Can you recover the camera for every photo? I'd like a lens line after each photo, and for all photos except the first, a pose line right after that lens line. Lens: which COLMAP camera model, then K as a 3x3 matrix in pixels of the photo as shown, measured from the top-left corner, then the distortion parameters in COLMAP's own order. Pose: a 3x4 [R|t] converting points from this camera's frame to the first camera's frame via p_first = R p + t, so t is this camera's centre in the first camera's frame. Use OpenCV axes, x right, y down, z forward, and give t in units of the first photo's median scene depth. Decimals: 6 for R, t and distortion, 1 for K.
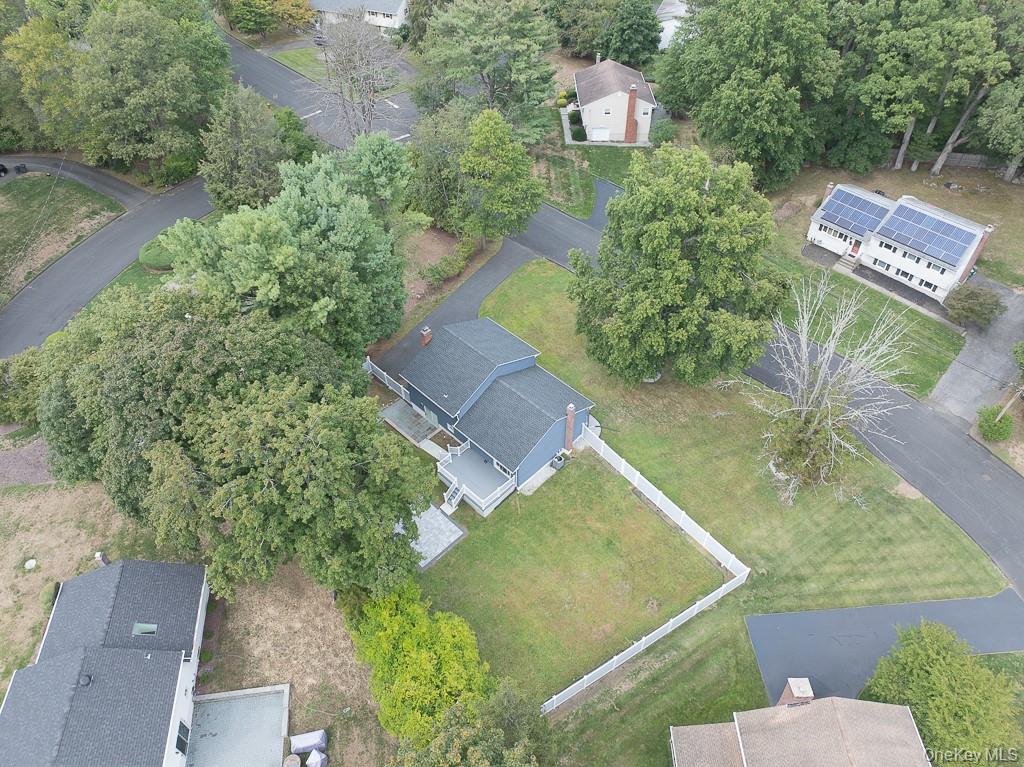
lens RADIAL K [[725.1, 0, 522.4], [0, 725.1, 377.3], [0, 0, 1]] dist [-0.033983, -0.000255]
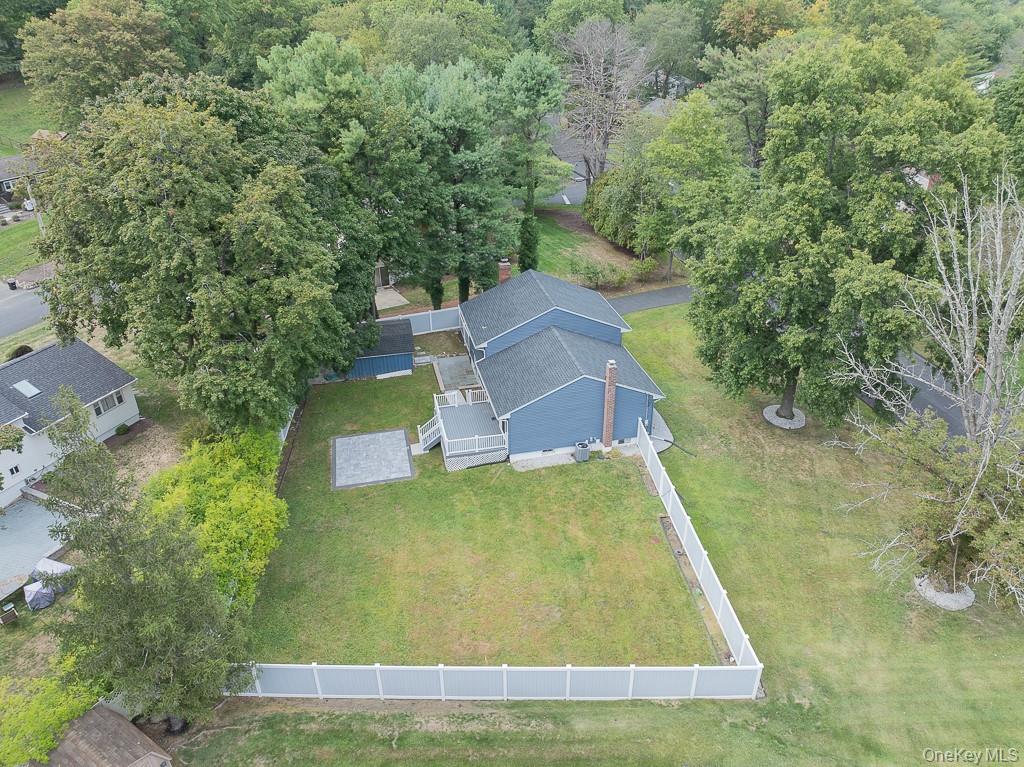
lens RADIAL K [[717.3, 0, 523.3], [0, 717.3, 388.5], [0, 0, 1]] dist [-0.041026, -0.001565]
pose [[0.842861, 0.258410, -0.472027, 0.317940], [-0.382846, 0.904372, -0.188520, 0.218288], [0.378172, 0.339610, 0.861191, 0.373299]]
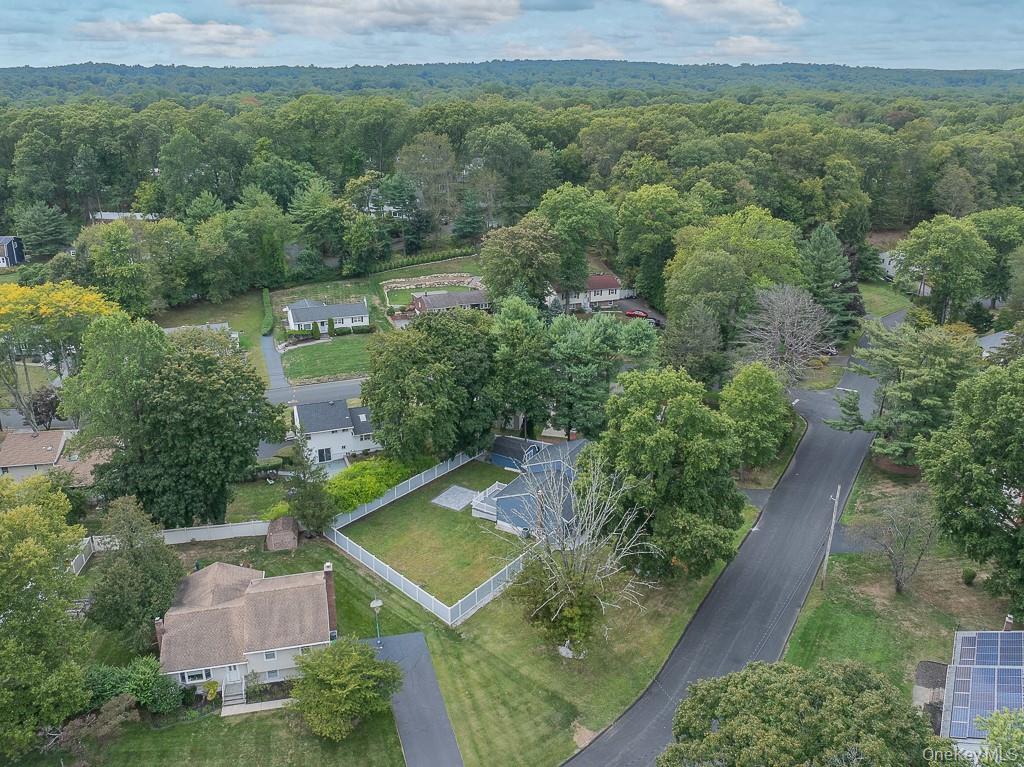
lens RADIAL K [[774.4, 0, 501.4], [0, 774.4, 369.2], [0, 0, 1]] dist [-0.037685, 0.009934]
pose [[0.211449, 0.331901, -0.919310, 1.300065], [-0.701950, 0.706068, 0.093460, -0.208039], [0.680114, 0.625548, 0.382275, 0.228766]]
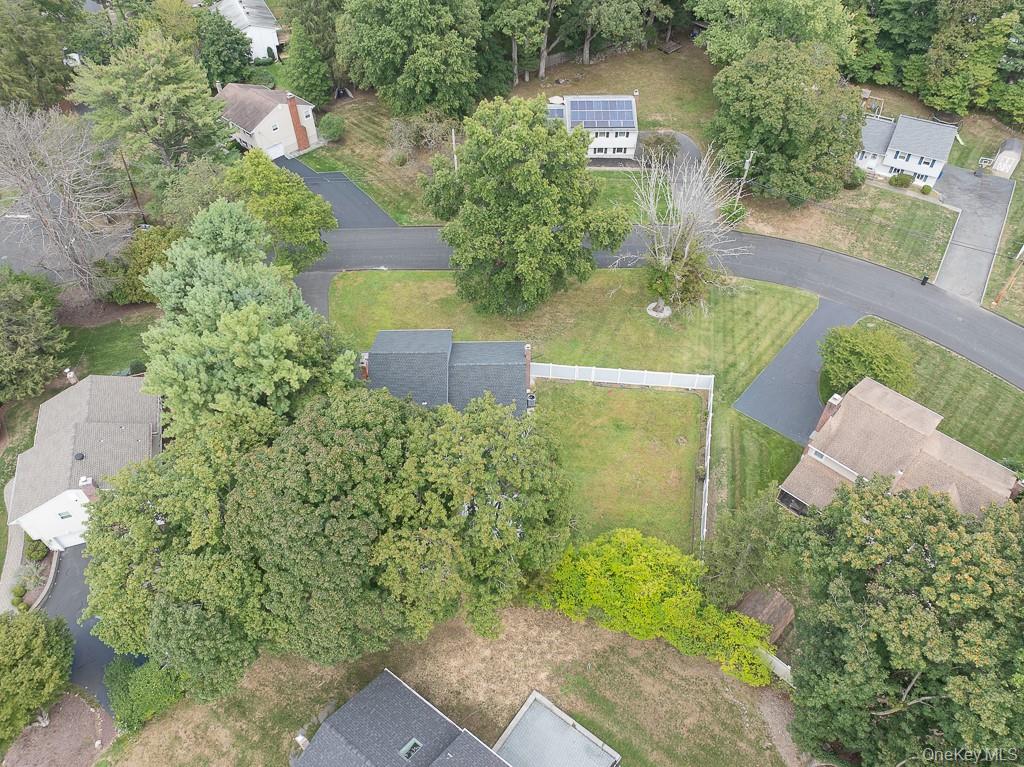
lens RADIAL K [[725.1, 0, 522.4], [0, 725.1, 377.3], [0, 0, 1]] dist [-0.033983, -0.000255]
pose [[0.703139, -0.513723, 0.491614, -0.496758], [0.510009, 0.846136, 0.154739, -0.093877], [-0.495465, 0.141924, 0.856955, 0.055795]]
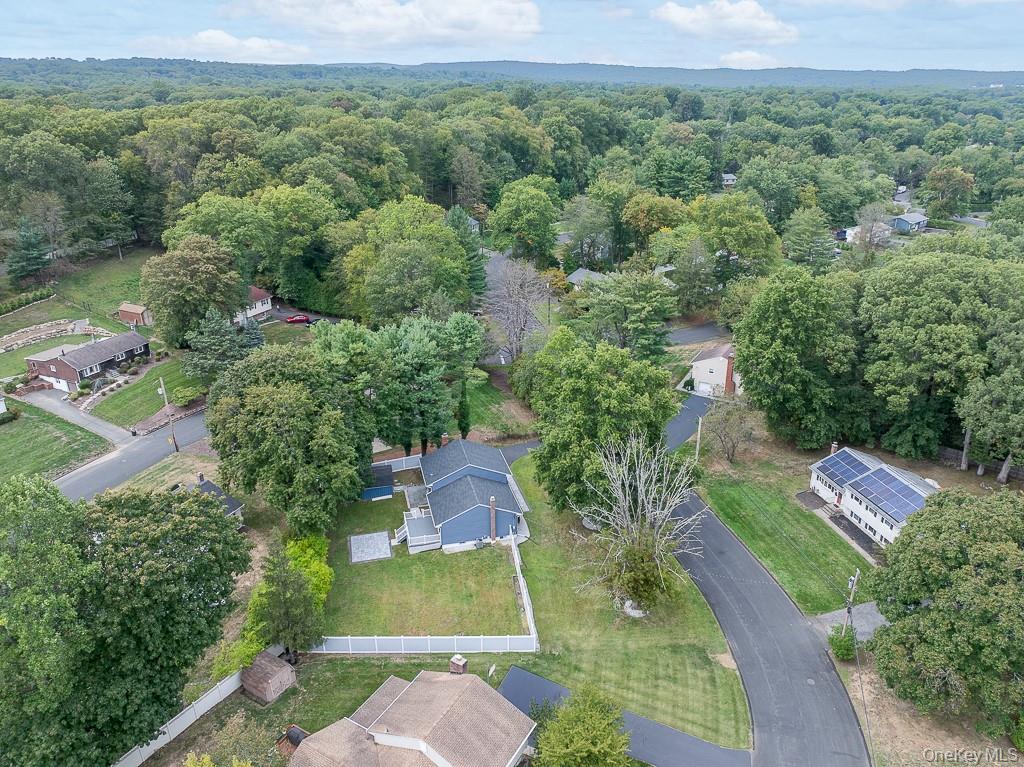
lens RADIAL K [[725.1, 0, 522.4], [0, 725.1, 377.3], [0, 0, 1]] dist [-0.033983, -0.000255]
pose [[0.854048, 0.197127, -0.481397, 0.719796], [-0.374765, 0.874962, -0.306584, 0.234864], [0.360767, 0.442248, 0.821136, -0.217708]]
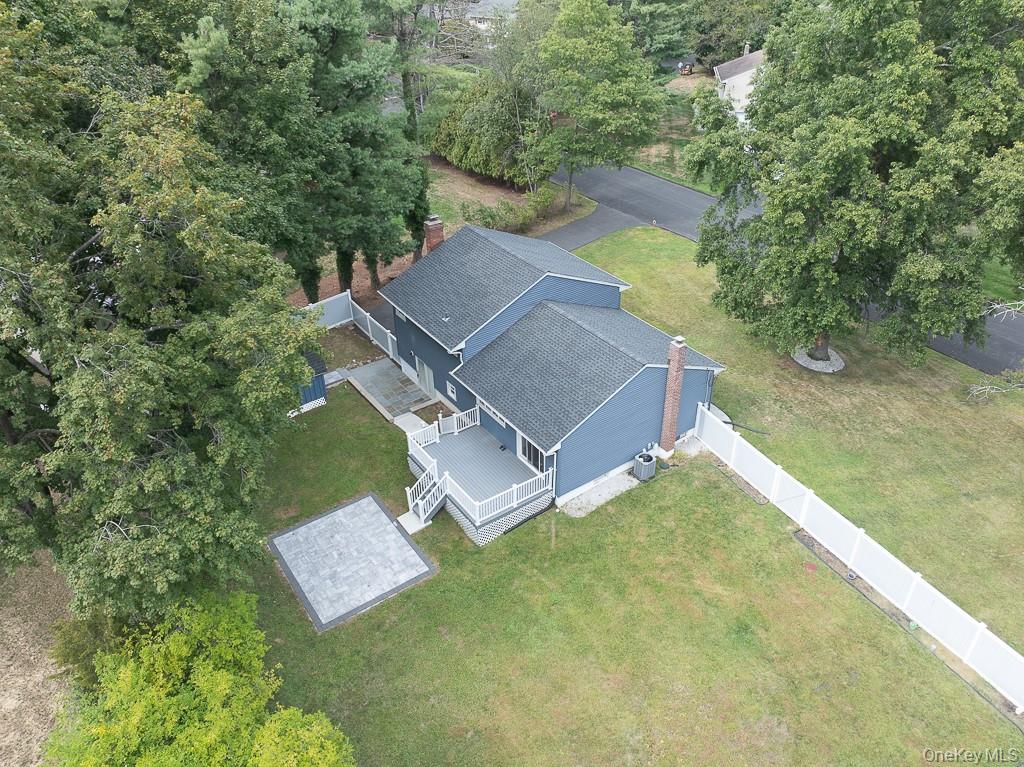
lens RADIAL K [[754.9, 0, 543.8], [0, 754.9, 378.4], [0, 0, 1]] dist [-0.041095, -0.008295]
pose [[0.987537, 0.088208, -0.130349, 0.044099], [-0.114845, 0.970154, -0.213568, 0.181961], [0.107620, 0.225876, 0.968193, 0.479829]]
